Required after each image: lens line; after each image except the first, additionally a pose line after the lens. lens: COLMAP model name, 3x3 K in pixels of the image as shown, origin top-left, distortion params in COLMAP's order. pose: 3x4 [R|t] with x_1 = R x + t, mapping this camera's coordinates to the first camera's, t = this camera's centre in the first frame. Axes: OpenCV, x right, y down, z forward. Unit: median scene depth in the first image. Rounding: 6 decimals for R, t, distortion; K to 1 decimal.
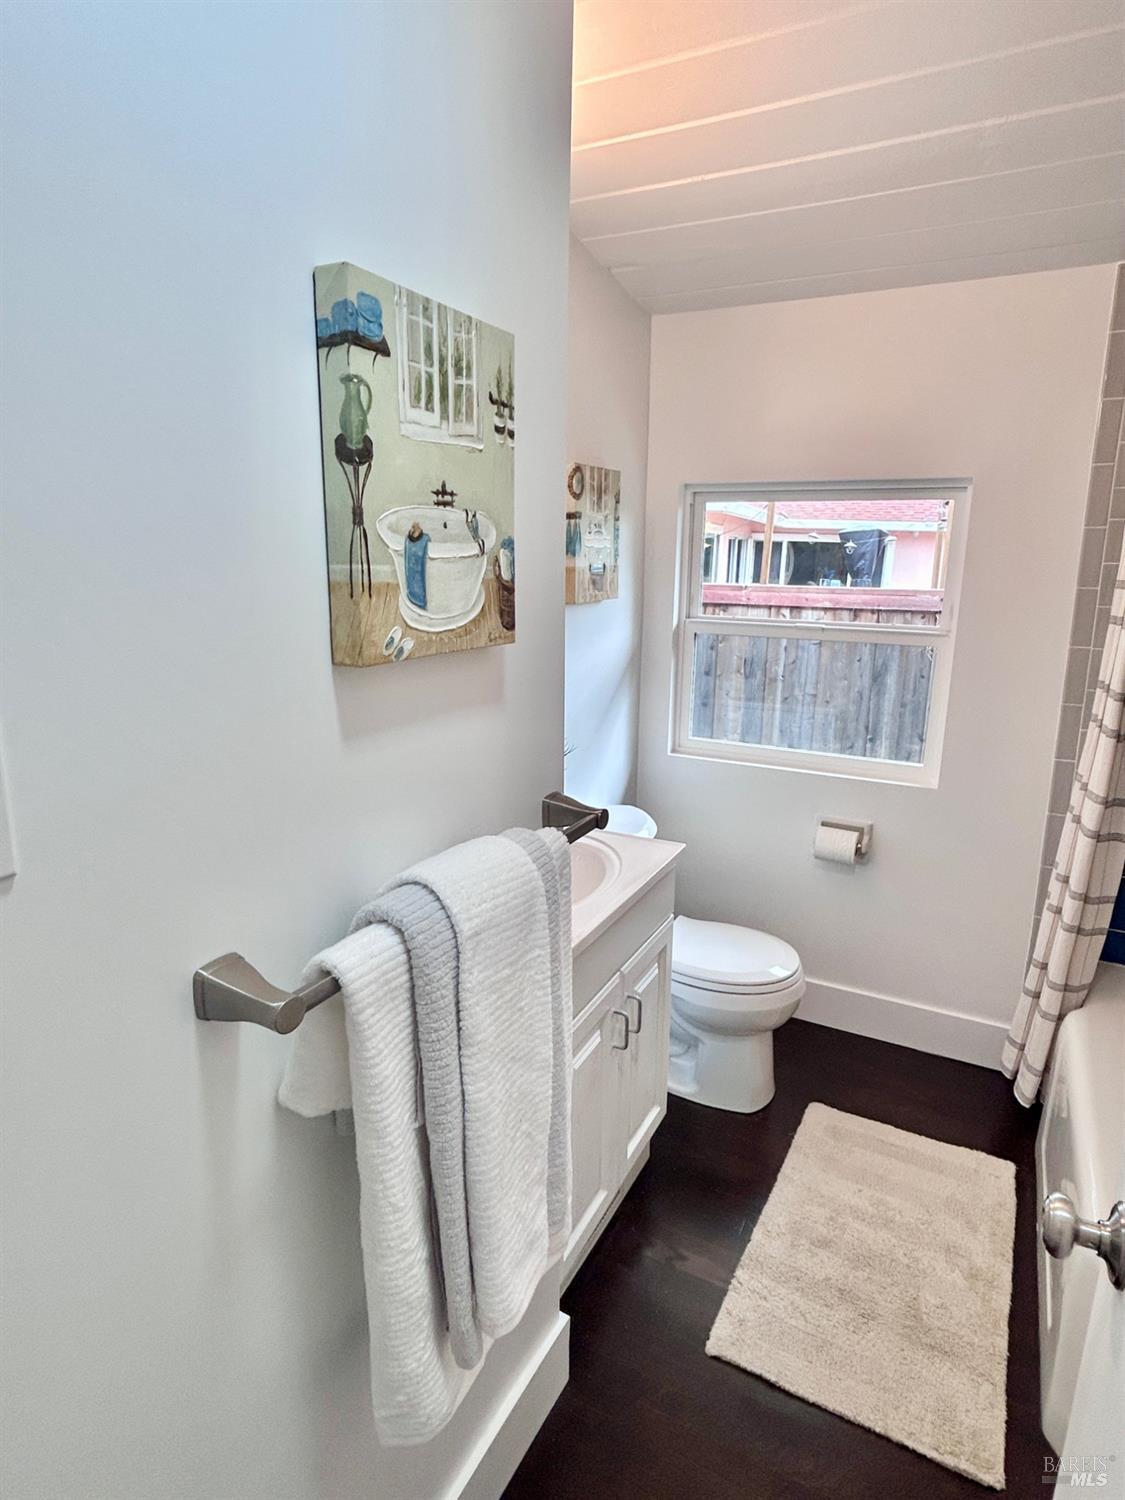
lens RADIAL K [[844.6, 0, 566.2], [0, 844.6, 741.3], [0, 0, 1]] dist [0.010883, 0.002535]
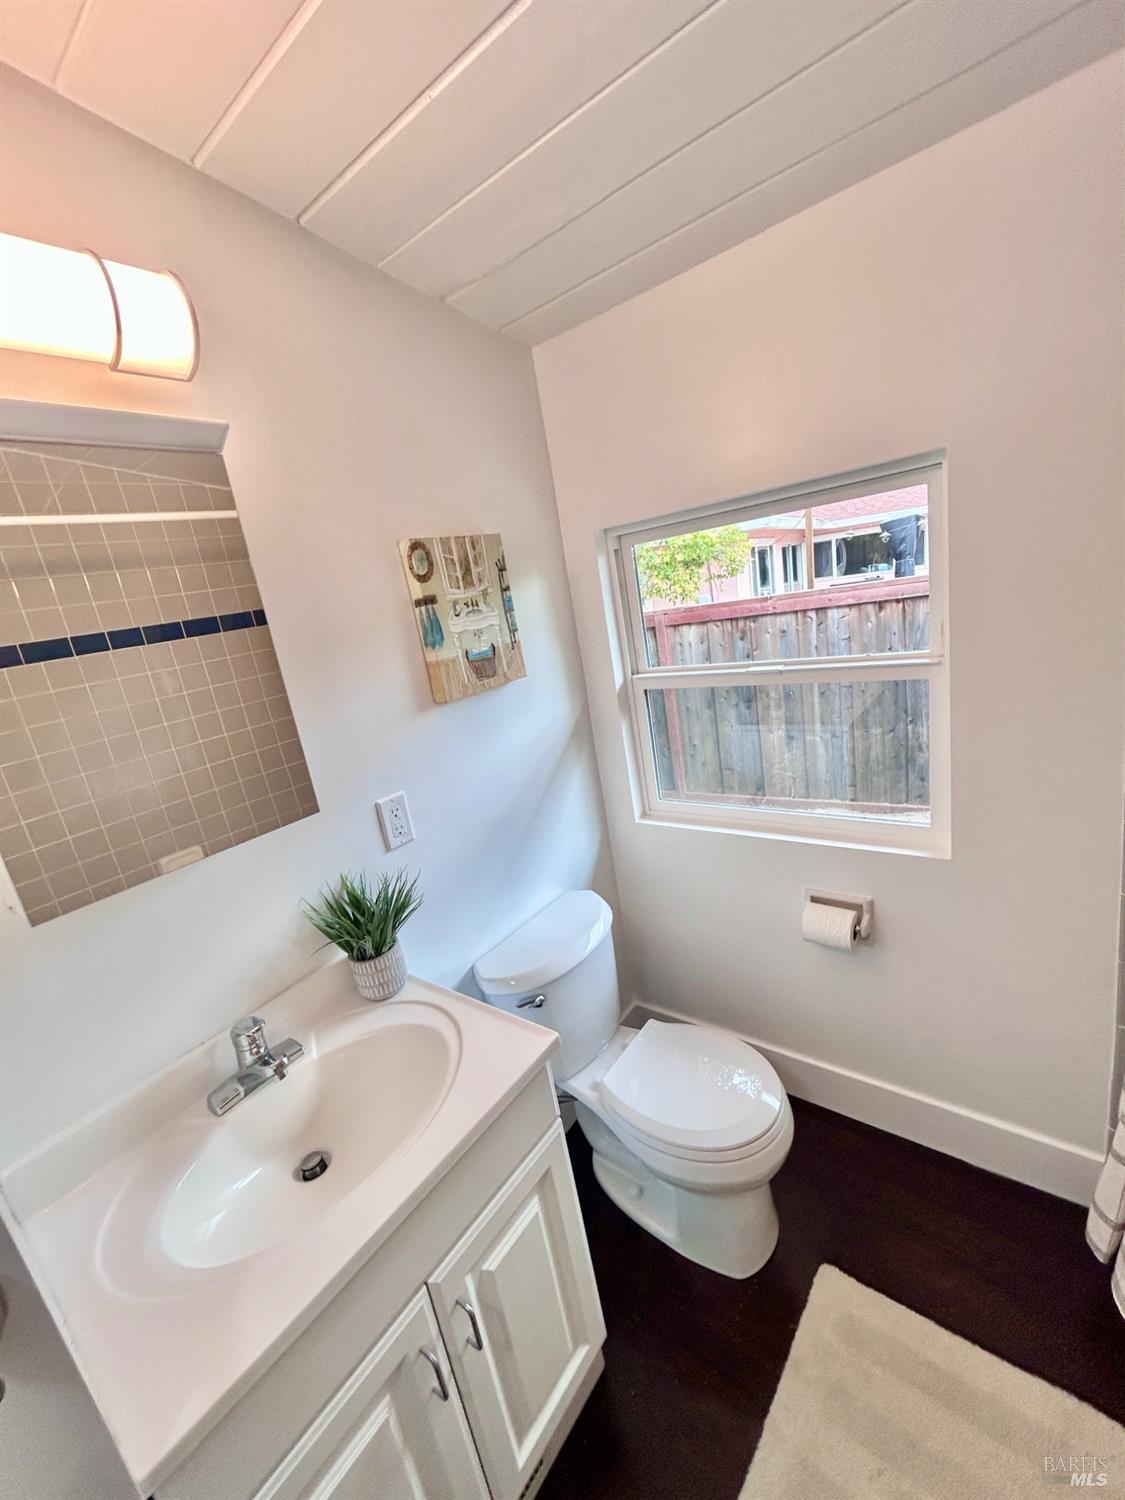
lens RADIAL K [[610.5, 0, 559.1], [0, 610.5, 746.9], [0, 0, 1]] dist [0.003229, -0.000323]
pose [[0.968442, -0.125387, -0.215401, 0.232798], [0.132954, 0.990901, 0.020949, -0.109957], [0.210815, -0.048927, 0.976301, 0.397429]]
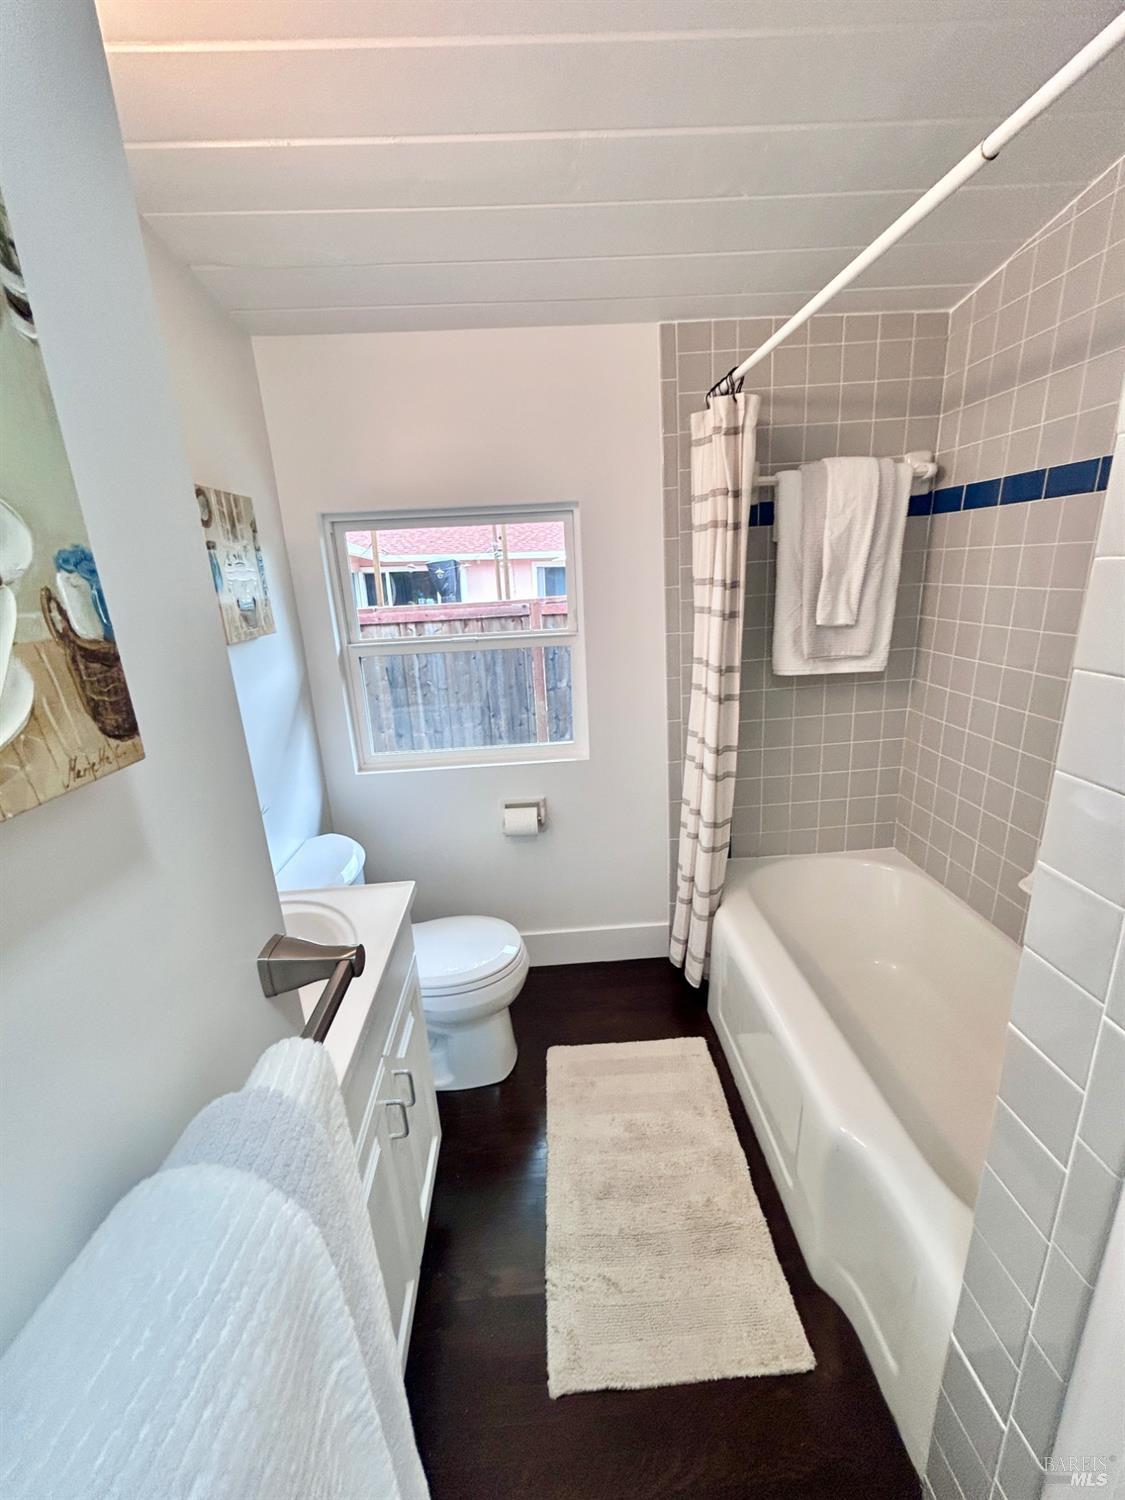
lens RADIAL K [[610.5, 0, 560.9], [0, 610.5, 743.7], [0, 0, 1]] dist [0.003229, -0.000323]
pose [[0.864783, -0.191956, 0.464008, -0.005834], [0.173111, 0.981369, 0.083352, -0.049732], [-0.471363, 0.008244, 0.881901, 0.245958]]
